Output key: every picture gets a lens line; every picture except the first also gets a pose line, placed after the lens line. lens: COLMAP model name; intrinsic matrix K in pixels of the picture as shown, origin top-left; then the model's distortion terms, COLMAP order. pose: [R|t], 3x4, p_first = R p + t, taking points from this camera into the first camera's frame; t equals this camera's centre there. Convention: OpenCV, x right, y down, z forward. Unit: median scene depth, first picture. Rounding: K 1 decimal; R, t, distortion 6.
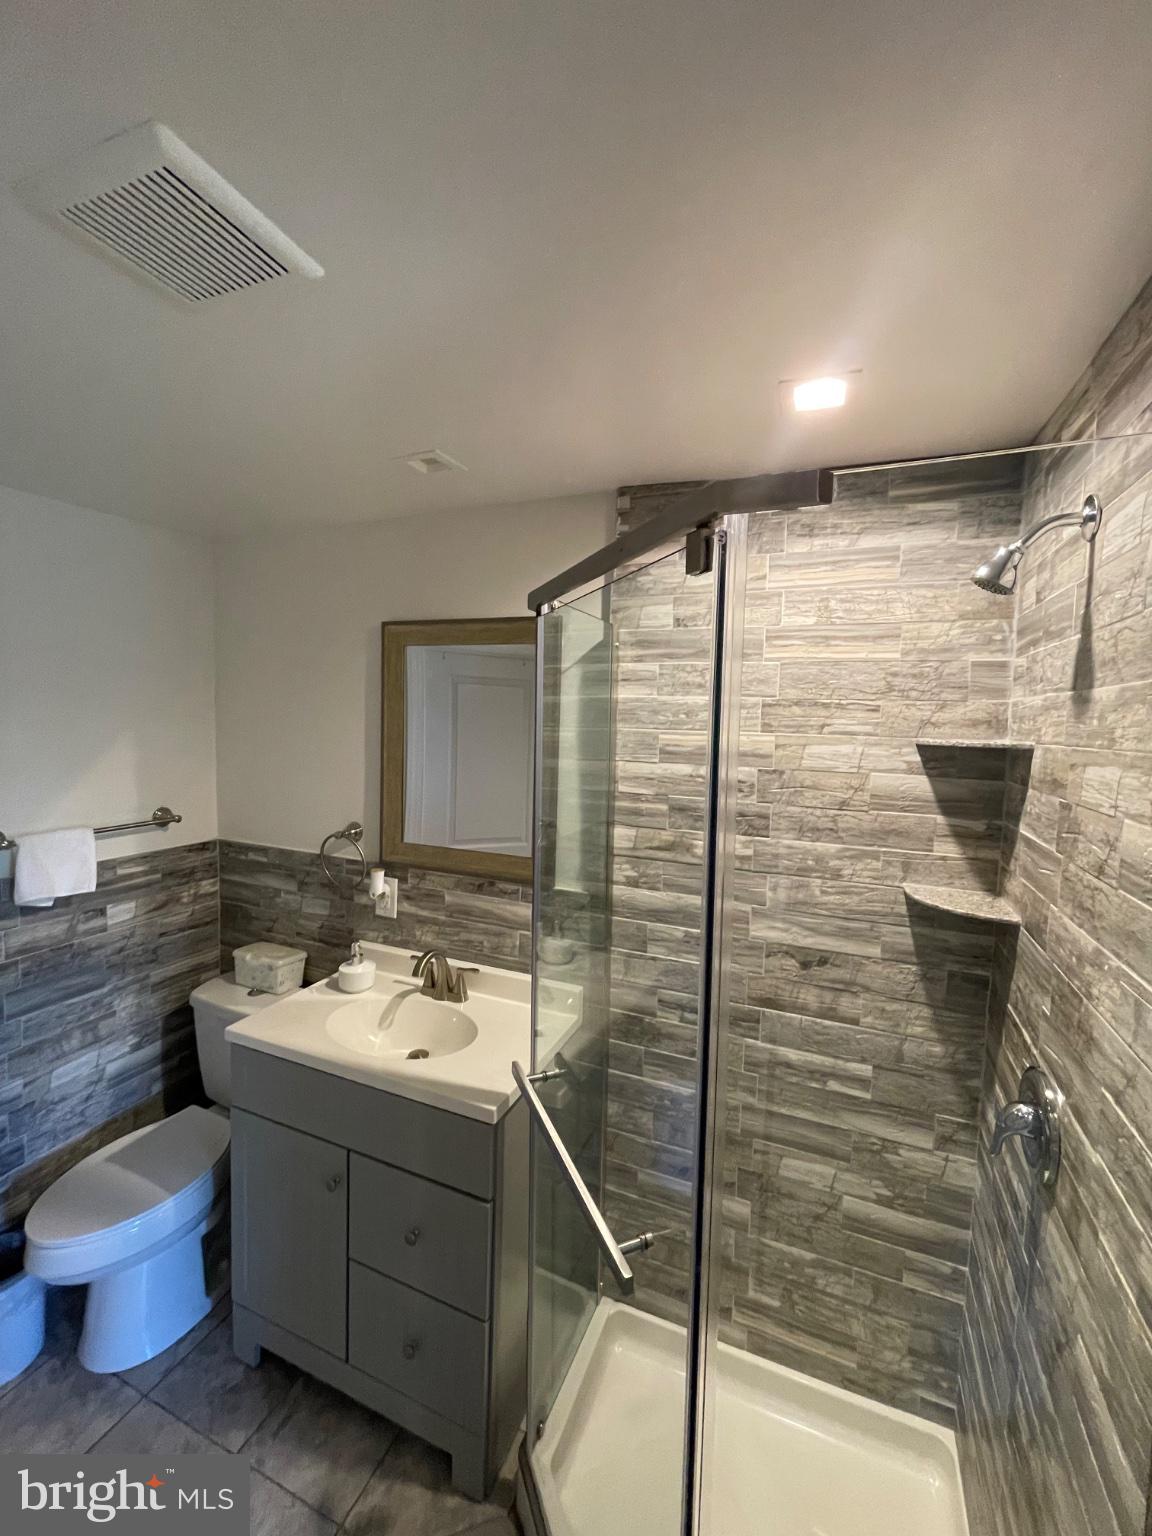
lens RADIAL K [[619.2, 0, 573.9], [0, 619.2, 762.9], [0, 0, 1]] dist [-0.007912, -0.000686]
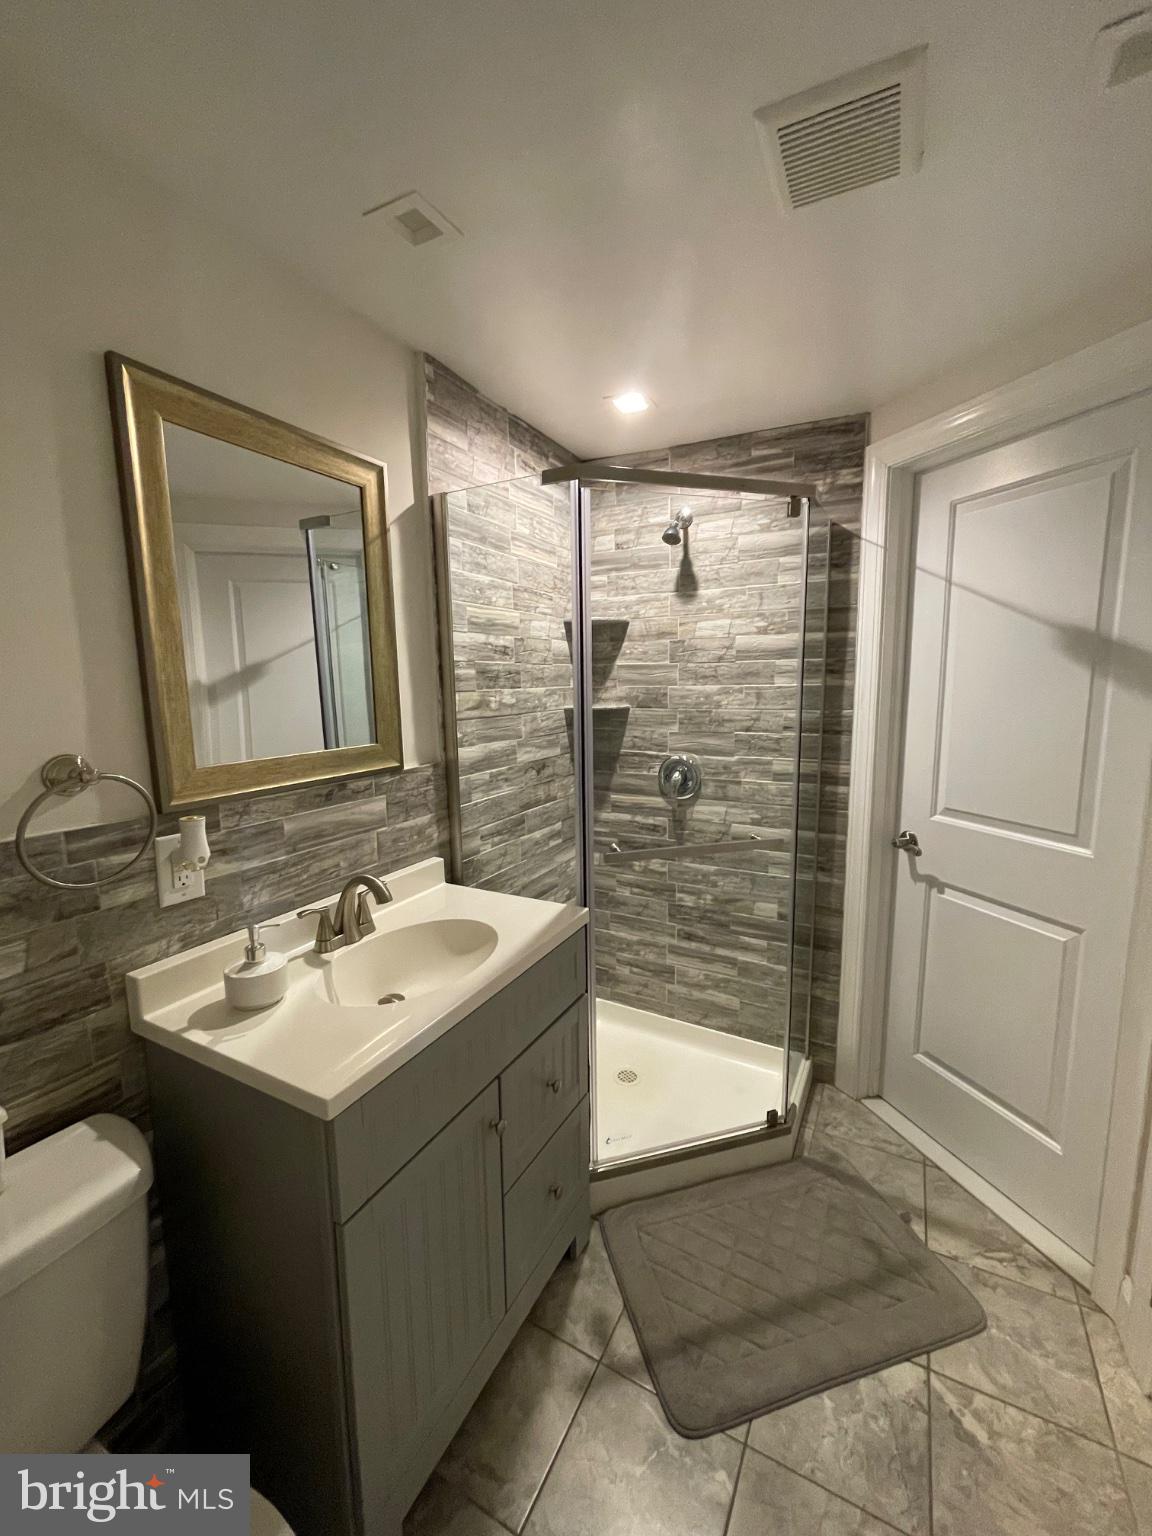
lens RADIAL K [[619.2, 0, 573.3], [0, 619.2, 766.1], [0, 0, 1]] dist [-0.007912, -0.000686]
pose [[0.097127, -0.166912, 0.981176, -1.067099], [0.084494, 0.983661, 0.158971, 0.082546], [-0.991679, 0.067463, 0.109643, 0.744896]]
